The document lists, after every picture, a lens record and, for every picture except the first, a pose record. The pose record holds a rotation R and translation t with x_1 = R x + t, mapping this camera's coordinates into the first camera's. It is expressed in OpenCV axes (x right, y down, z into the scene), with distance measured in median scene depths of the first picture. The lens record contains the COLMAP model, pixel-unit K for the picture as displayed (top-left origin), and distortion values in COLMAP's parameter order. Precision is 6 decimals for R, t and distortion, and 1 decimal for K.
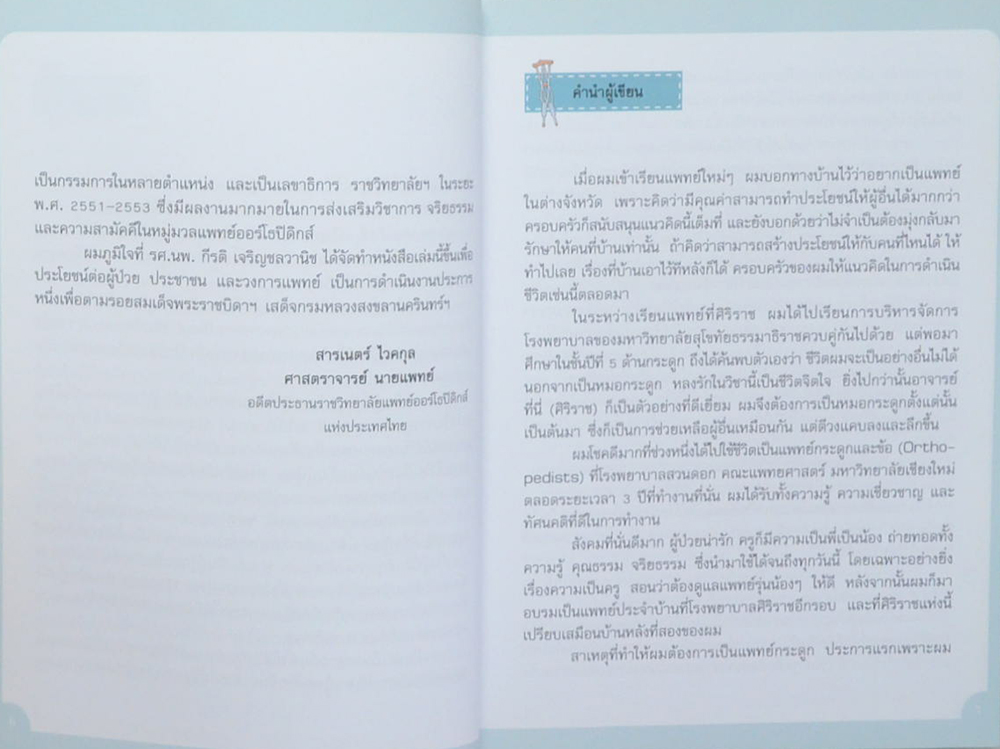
lens RADIAL K [[865.1, 0, 500.1], [0, 865.1, 379.7], [0, 0, 1]] dist [0.015531, 0.001054]
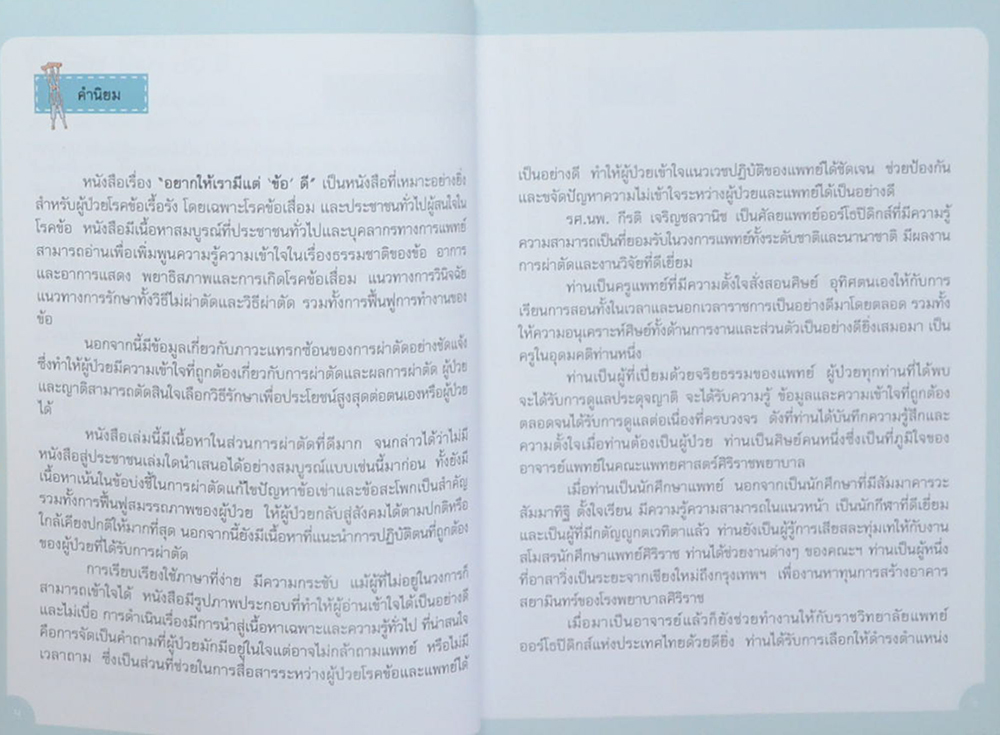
lens RADIAL K [[852.7, 0, 500.1], [0, 852.7, 363.6], [0, 0, 1]] dist [0.026291, 0.021933]
pose [[0.999983, -0.003161, -0.004840, 0.258379], [0.003114, 0.999949, -0.009658, -0.004700], [0.004870, 0.009642, 0.999942, 0.005722]]
